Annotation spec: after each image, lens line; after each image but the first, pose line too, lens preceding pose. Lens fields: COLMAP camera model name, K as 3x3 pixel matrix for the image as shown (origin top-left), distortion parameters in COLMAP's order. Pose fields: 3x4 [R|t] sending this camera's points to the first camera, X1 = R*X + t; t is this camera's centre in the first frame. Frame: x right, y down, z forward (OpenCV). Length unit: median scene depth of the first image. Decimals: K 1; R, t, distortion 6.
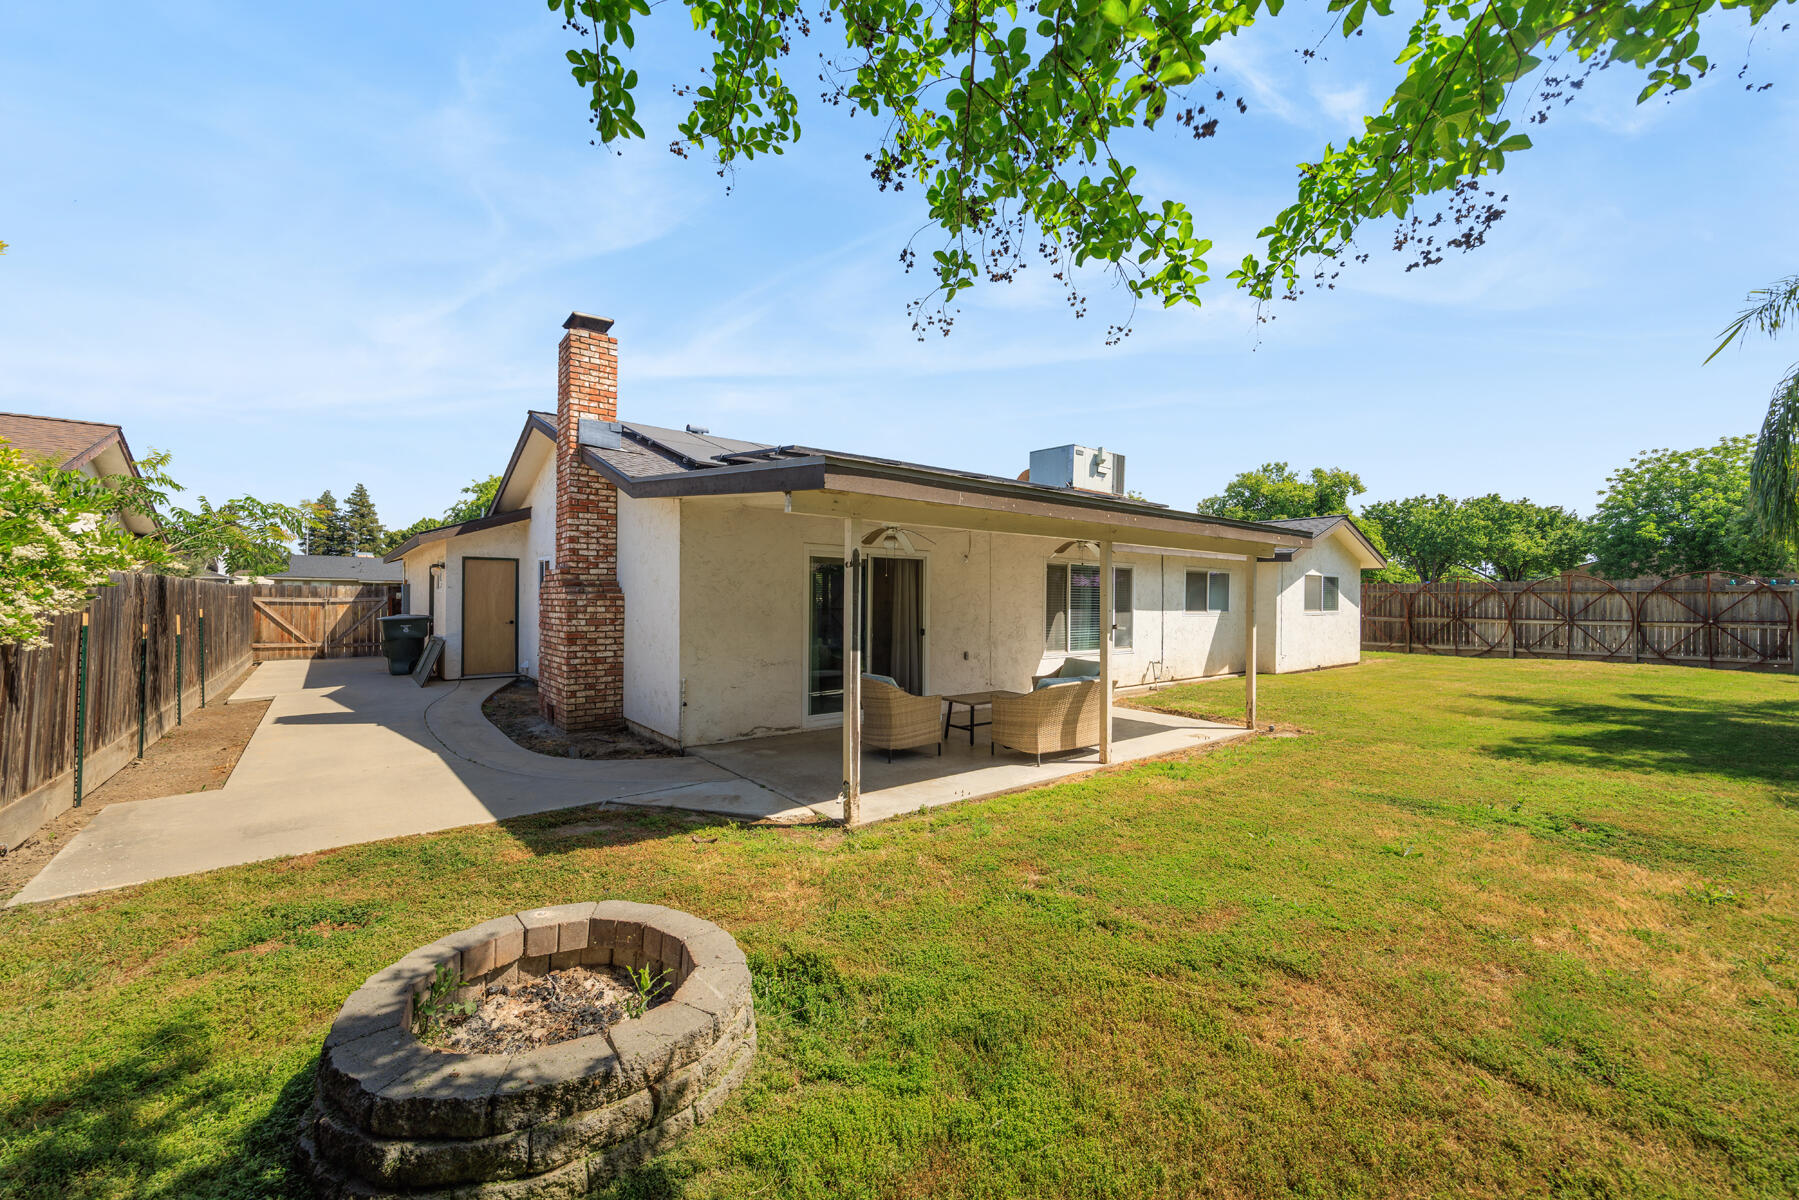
lens RADIAL K [[711.3, 0, 902.3], [0, 711.3, 597.3], [0, 0, 1]] dist [0.009965, 0.000116]
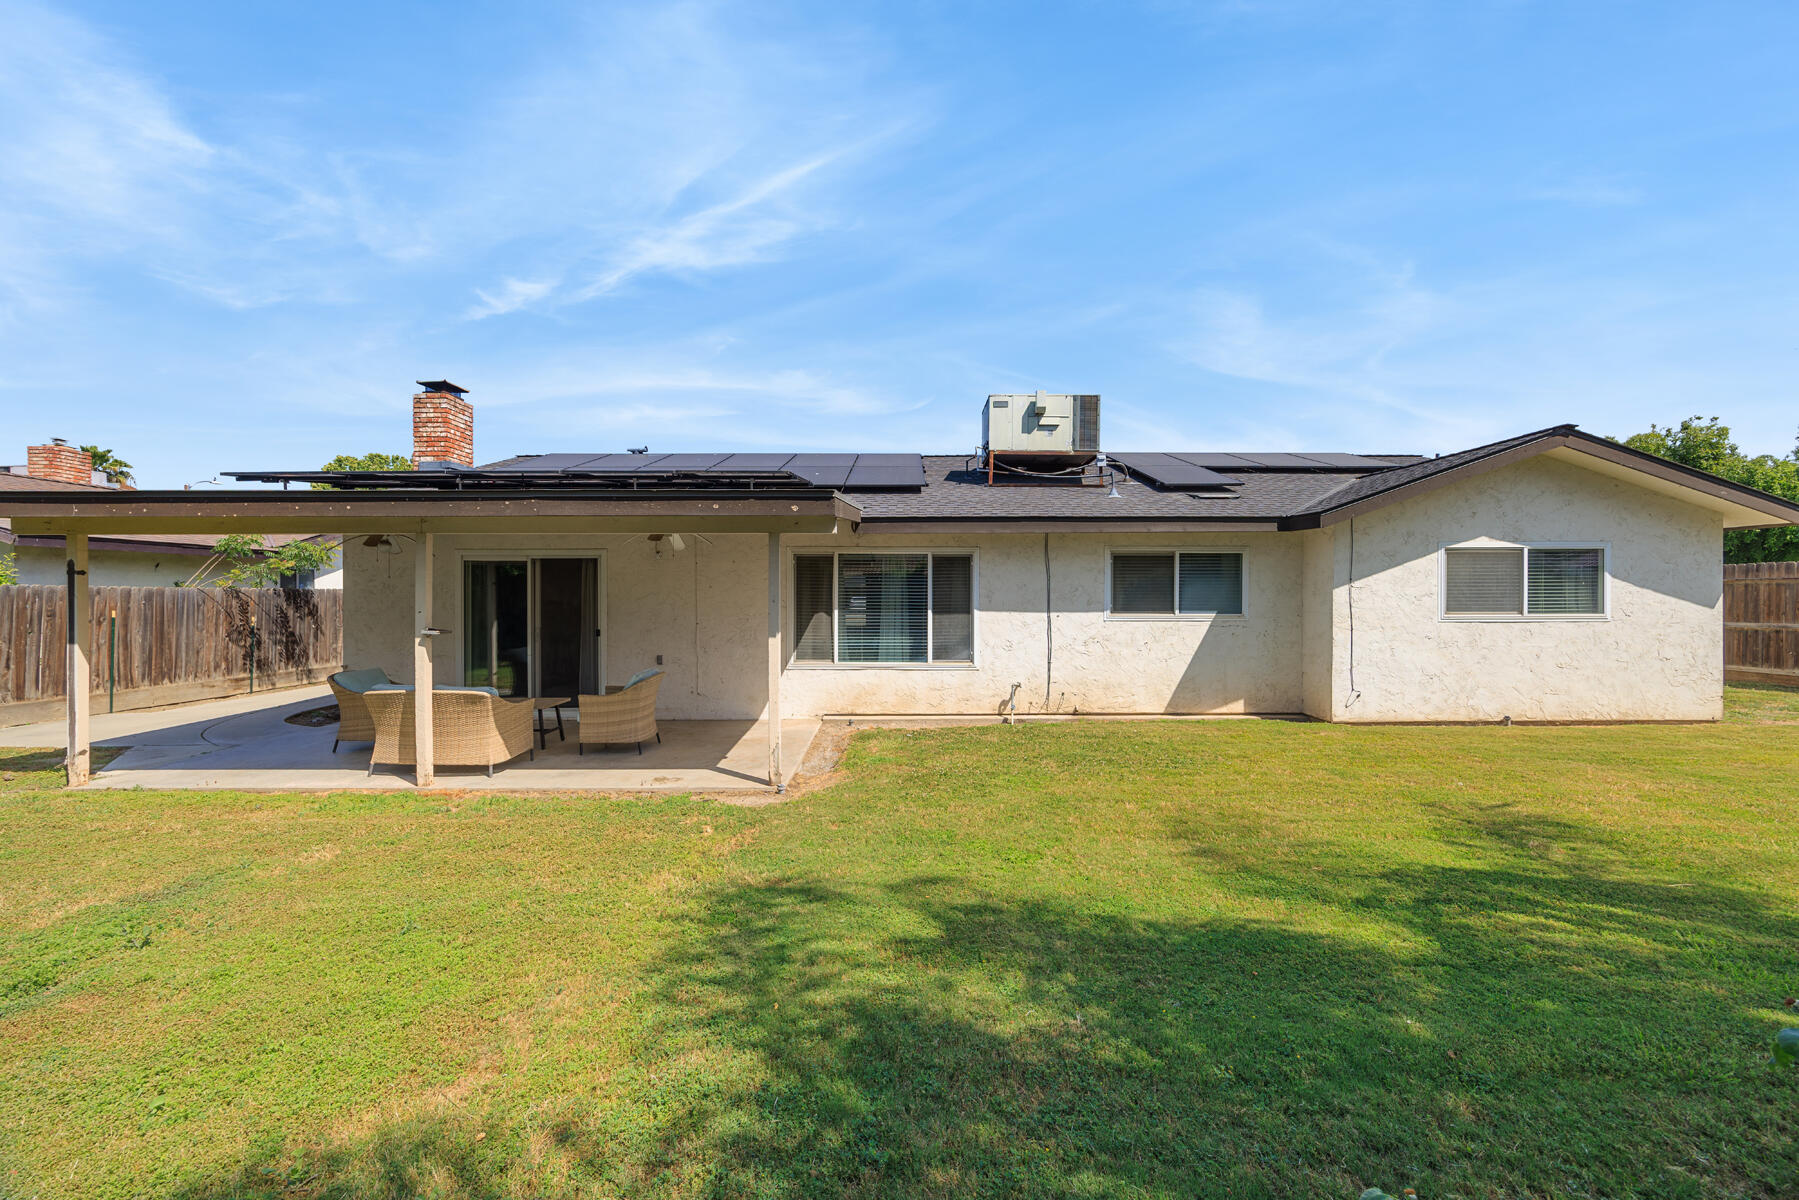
lens RADIAL K [[711.3, 0, 906.4], [0, 711.3, 598.6], [0, 0, 1]] dist [0.009965, 0.000116]
pose [[0.780580, -0.006253, -0.625025, 0.729685], [0.008825, 0.999961, 0.001017, 0.003653], [0.624994, -0.006309, 0.780604, 0.384090]]
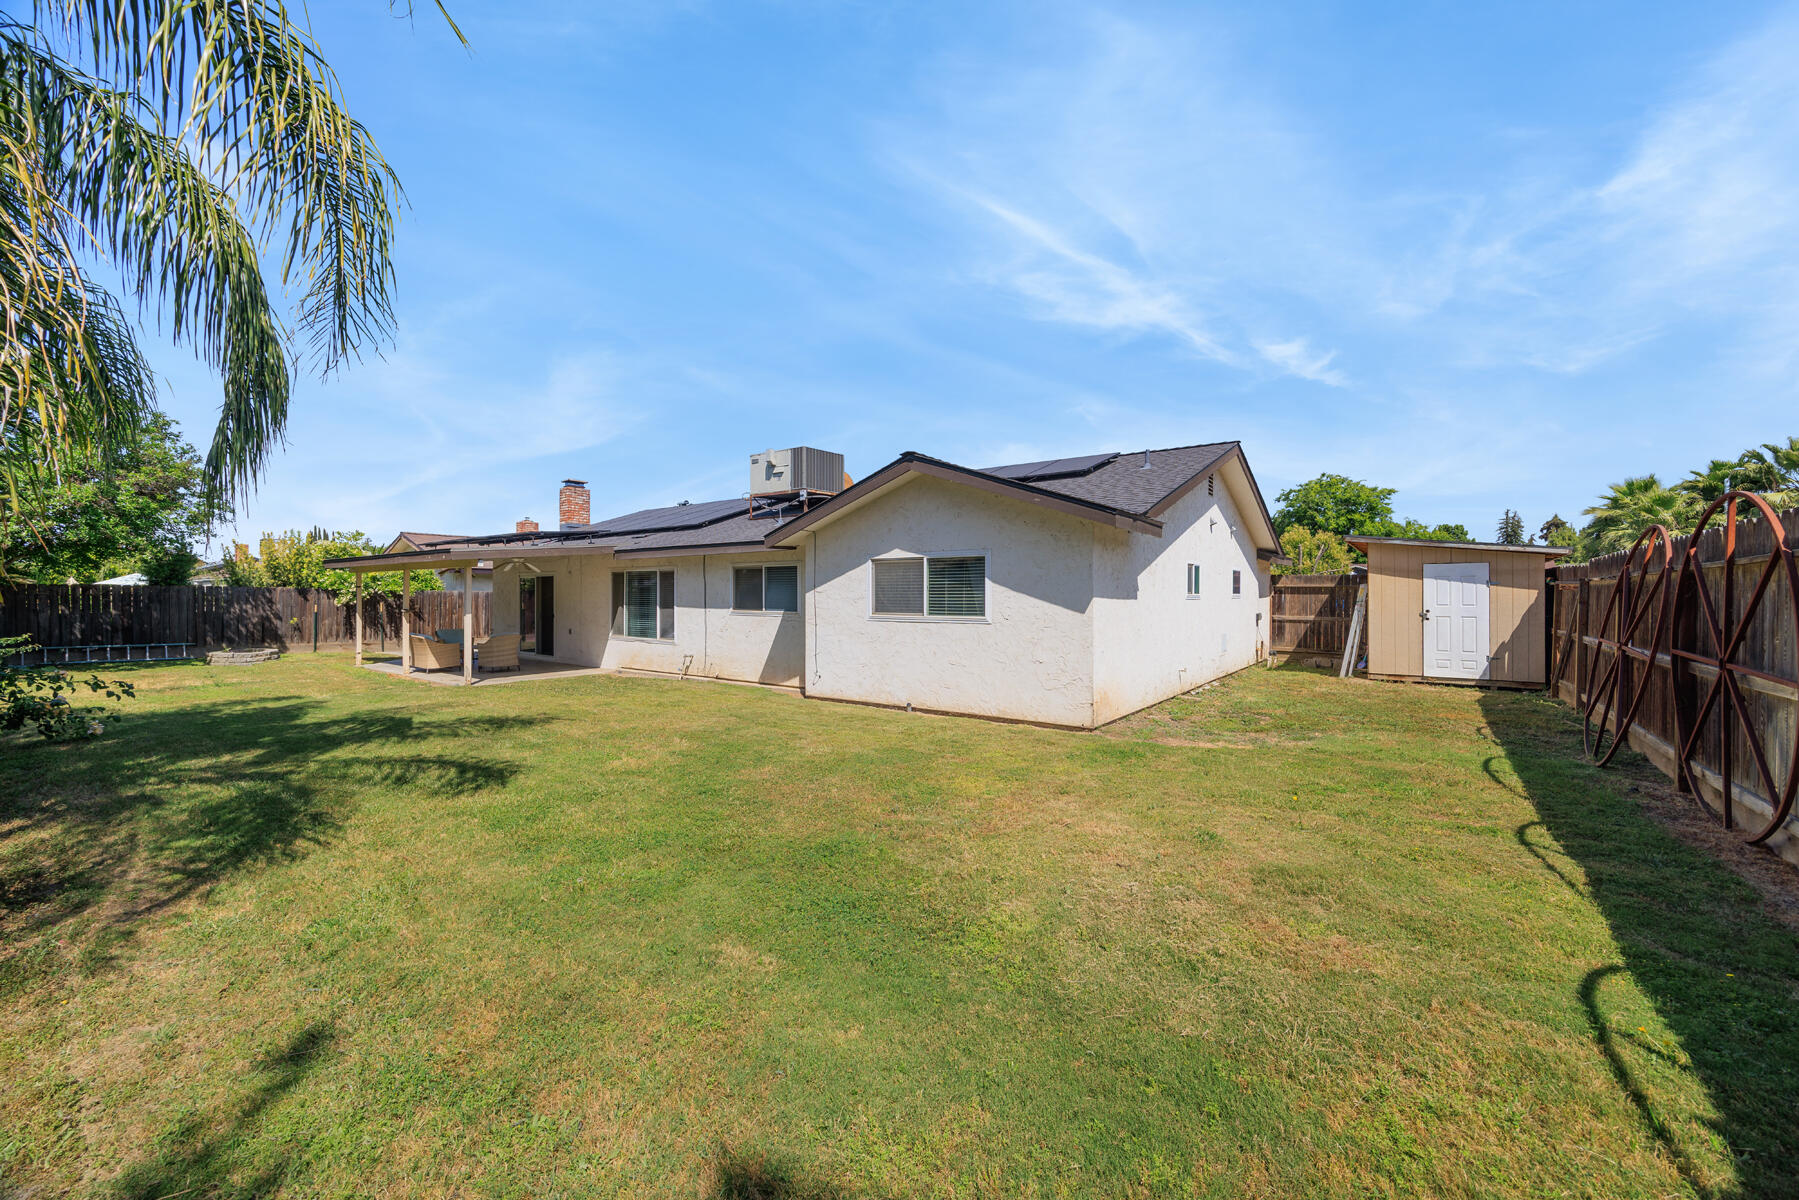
lens RADIAL K [[711.3, 0, 907.6], [0, 711.3, 601.0], [0, 0, 1]] dist [0.009965, 0.000116]
pose [[0.239180, -0.001519, -0.970974, 1.521868], [-0.000782, 0.999998, -0.001757, 0.009940], [0.970975, 0.001180, 0.239178, 1.092047]]
